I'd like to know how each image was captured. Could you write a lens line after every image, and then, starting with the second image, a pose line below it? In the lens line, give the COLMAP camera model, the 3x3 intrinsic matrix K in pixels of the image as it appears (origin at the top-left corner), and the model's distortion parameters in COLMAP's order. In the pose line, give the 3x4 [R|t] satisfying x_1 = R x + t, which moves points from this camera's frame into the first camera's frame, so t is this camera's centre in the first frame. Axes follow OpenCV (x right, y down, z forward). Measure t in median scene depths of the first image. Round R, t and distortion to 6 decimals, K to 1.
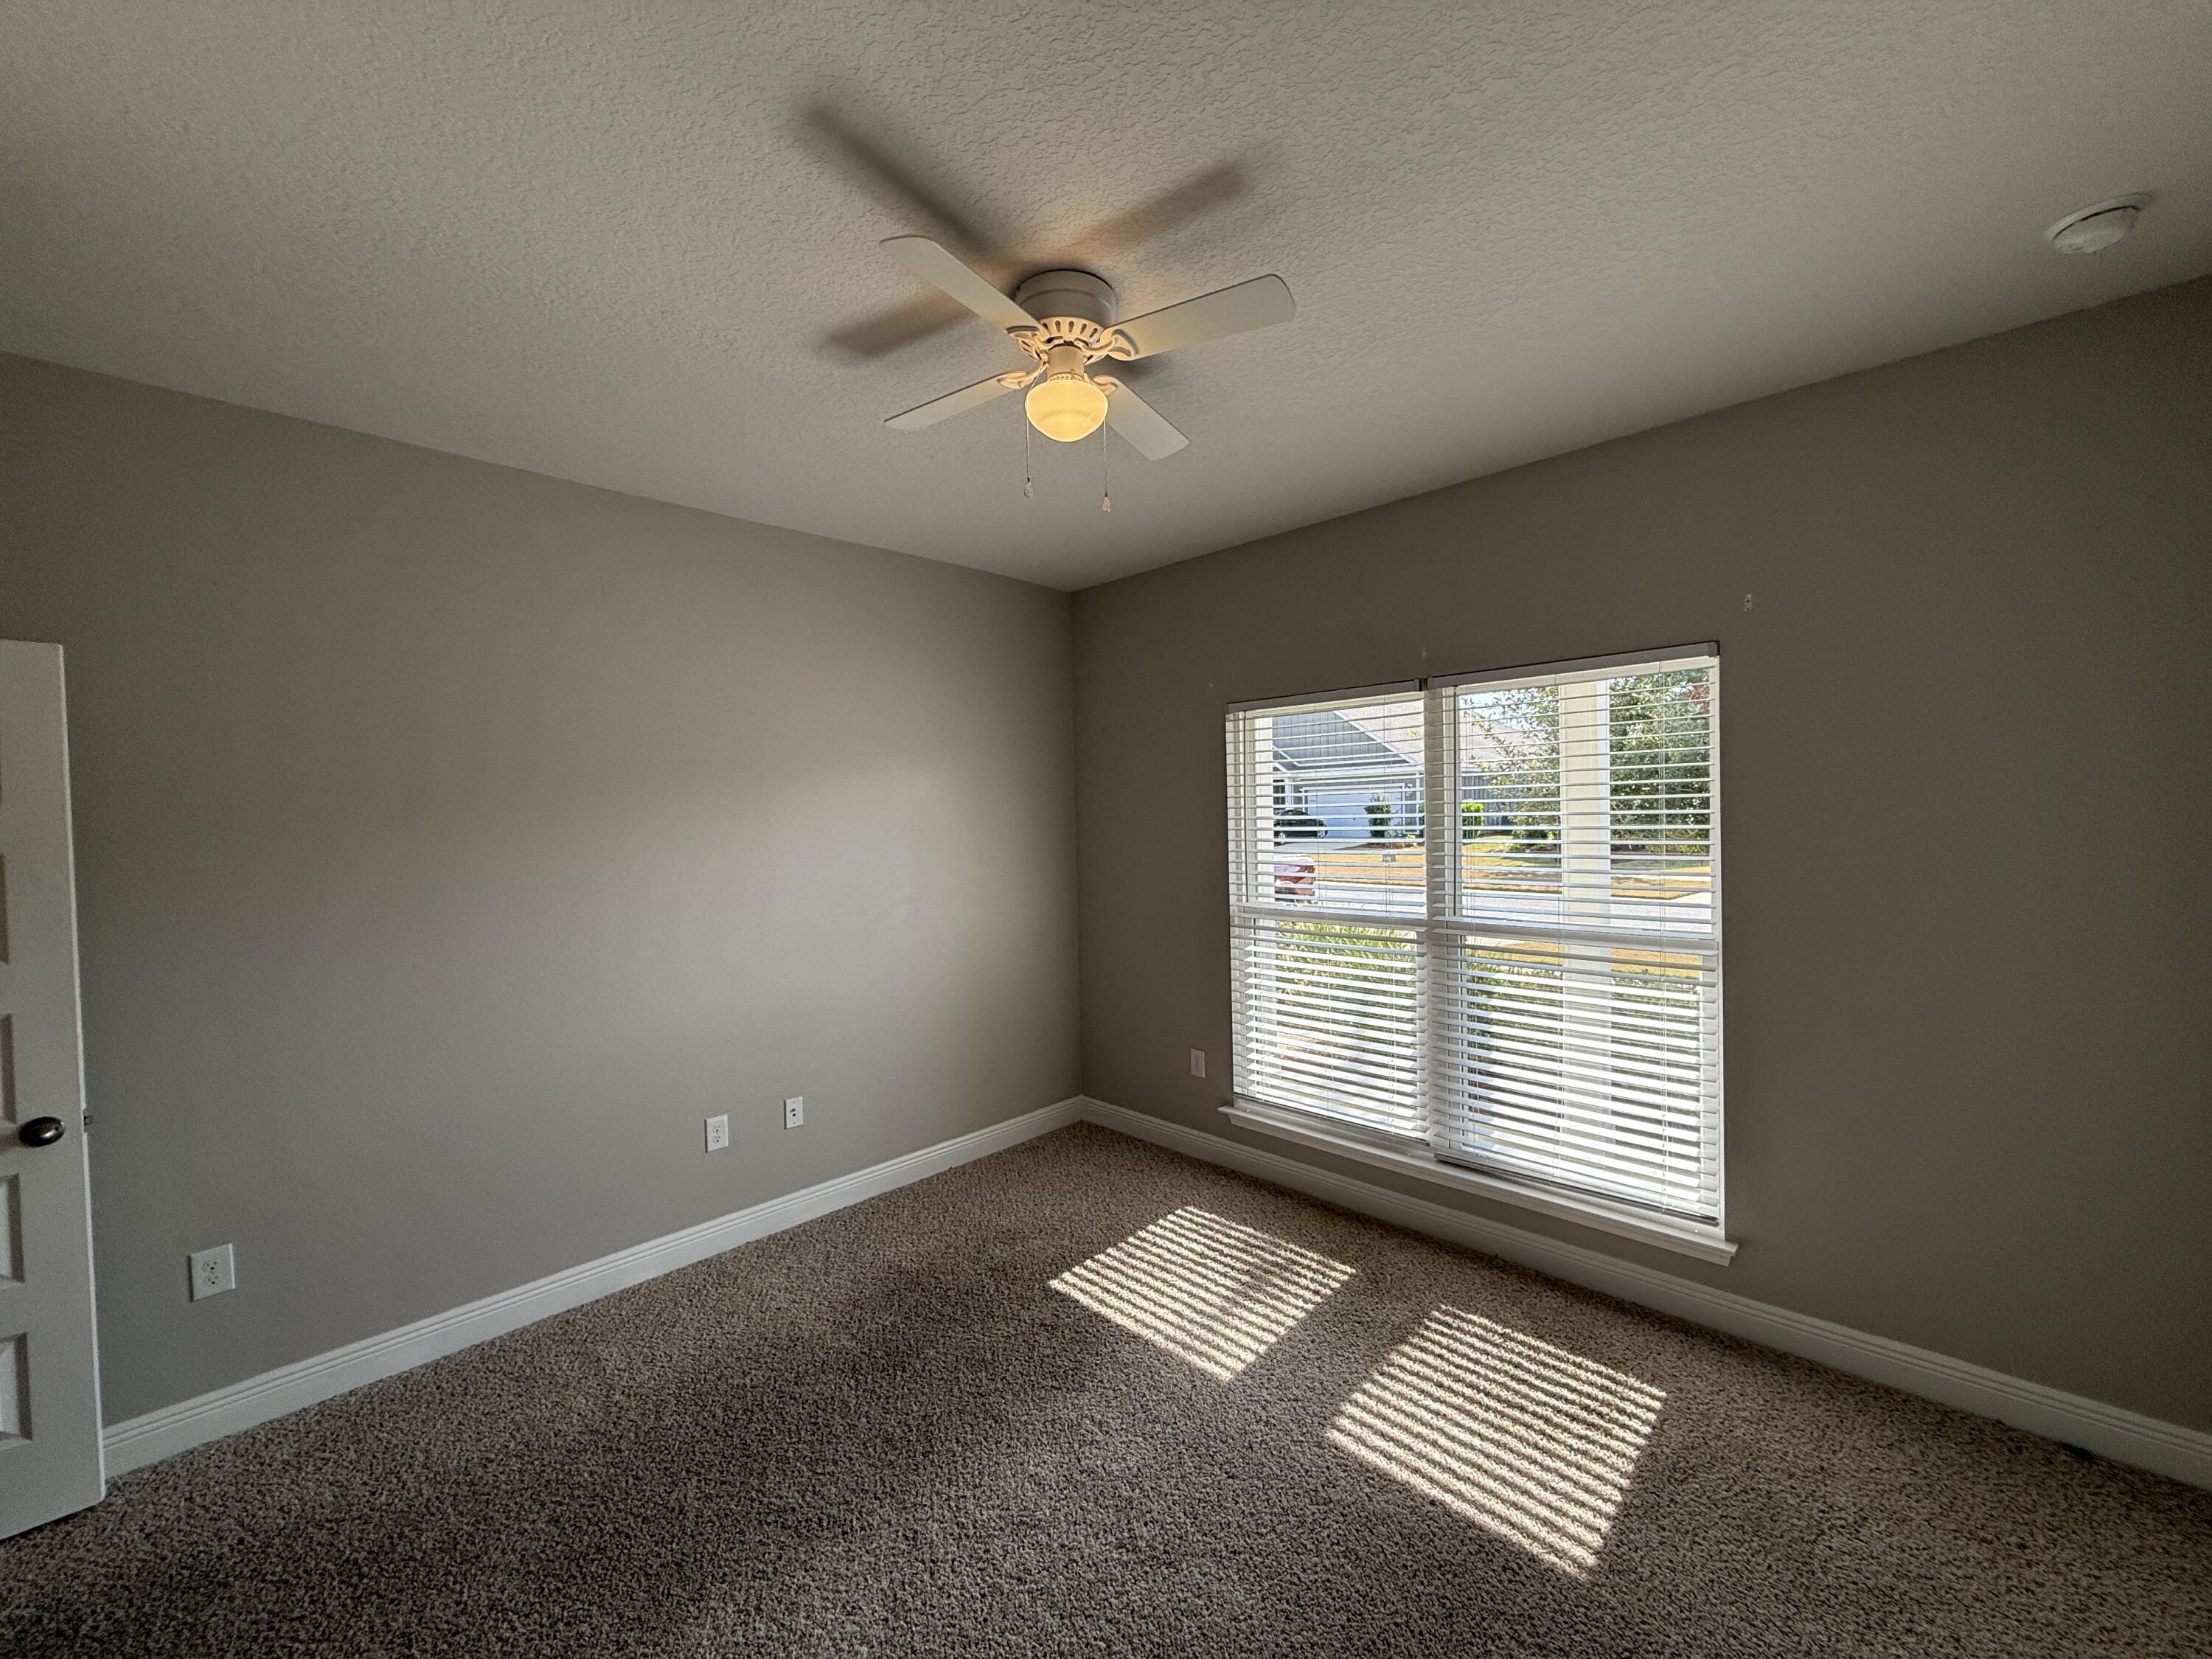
lens RADIAL K [[879.0, 0, 1101.6], [0, 879.0, 832.8], [0, 0, 1]] dist [-0.002871, 0.000432]
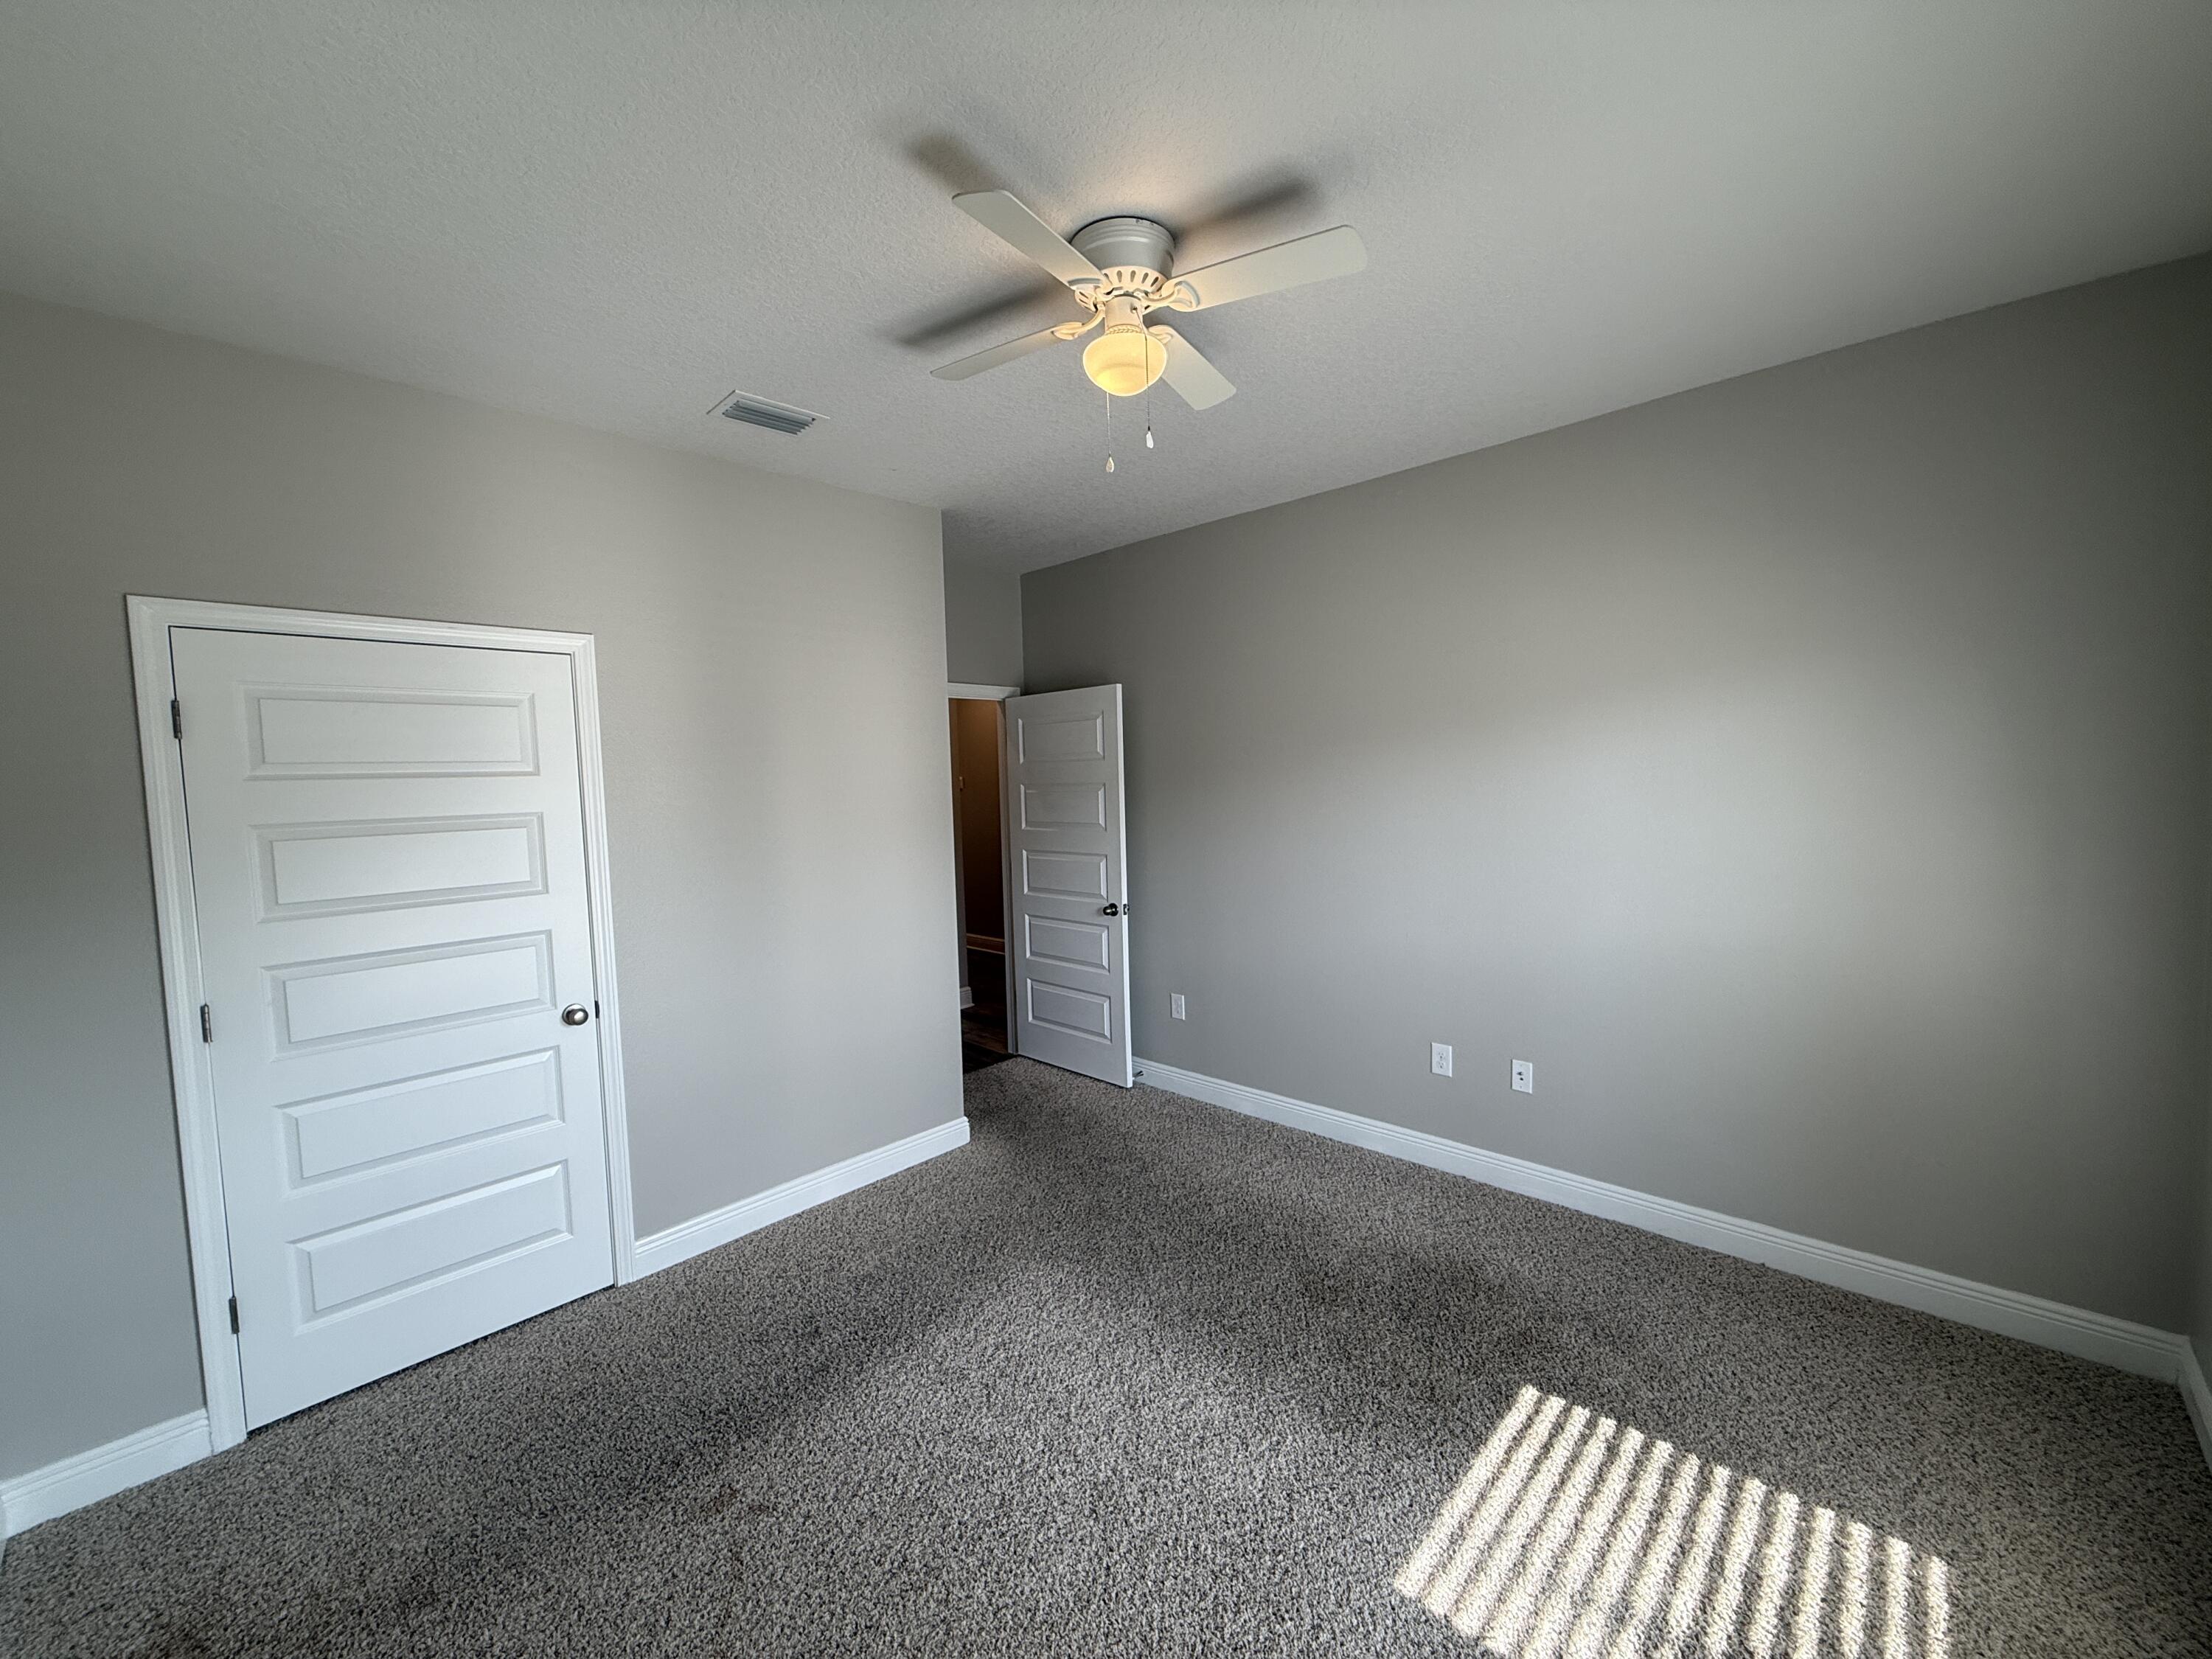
lens RADIAL K [[879.0, 0, 1098.6], [0, 879.0, 833.7], [0, 0, 1]] dist [-0.002871, 0.000432]
pose [[0.009207, 0.085814, -0.996269, 0.642279], [0.003624, 0.996301, 0.085850, -0.025050], [0.999951, -0.004401, 0.008862, 0.624141]]
